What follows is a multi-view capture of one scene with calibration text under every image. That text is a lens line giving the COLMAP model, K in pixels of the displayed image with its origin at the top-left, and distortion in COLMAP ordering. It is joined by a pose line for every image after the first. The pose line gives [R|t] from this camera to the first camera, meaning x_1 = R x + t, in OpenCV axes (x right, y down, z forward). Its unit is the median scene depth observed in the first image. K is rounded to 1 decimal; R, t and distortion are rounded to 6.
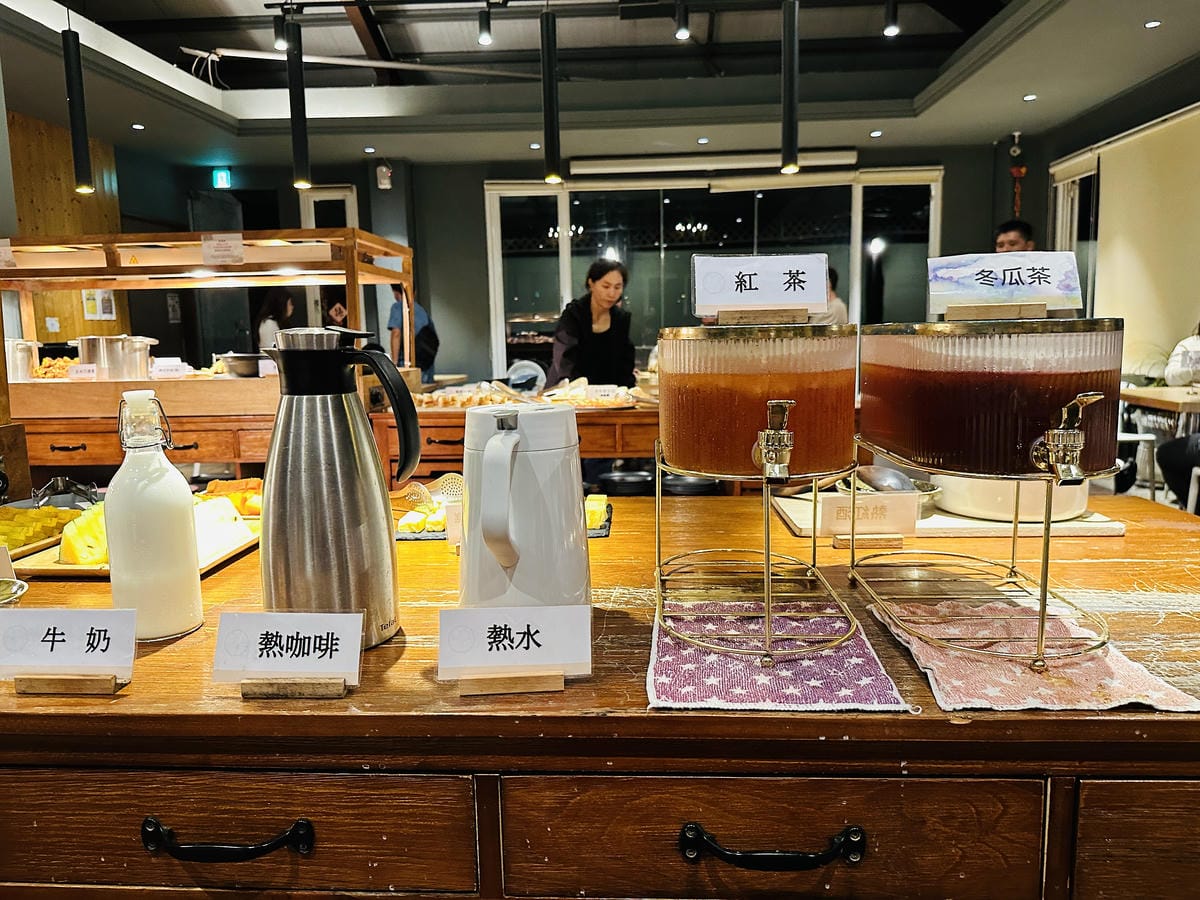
lens RADIAL K [[842.3, 0, 602.9], [0, 842.3, 447.3], [0, 0, 1]] dist [0.003807, -0.005656]
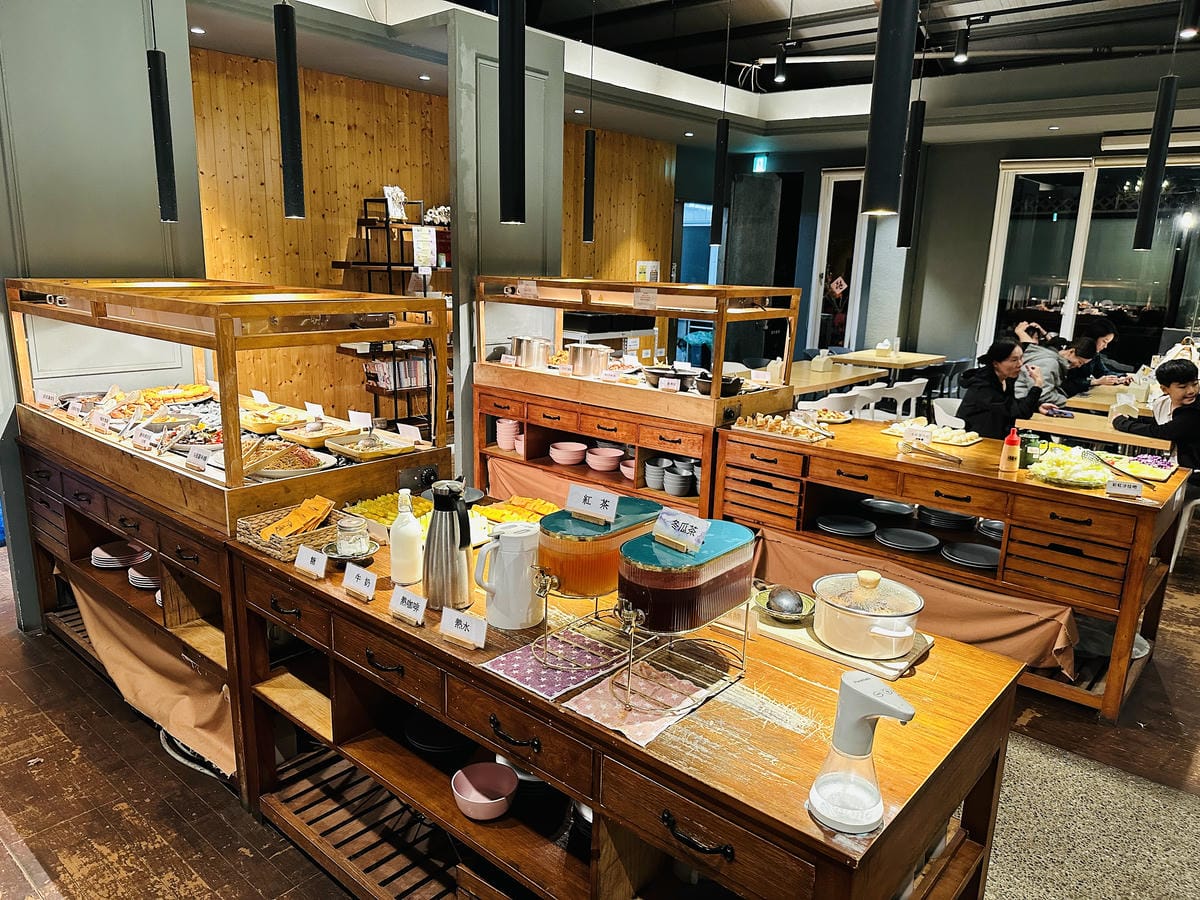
lens RADIAL K [[842.3, 0, 599.1], [0, 842.3, 451.9], [0, 0, 1]] dist [0.003807, -0.005656]
pose [[0.782595, 0.178528, -0.596383, 0.373756], [-0.122692, 0.983439, 0.133392, -0.155881], [0.610320, -0.031221, 0.791539, -0.176568]]
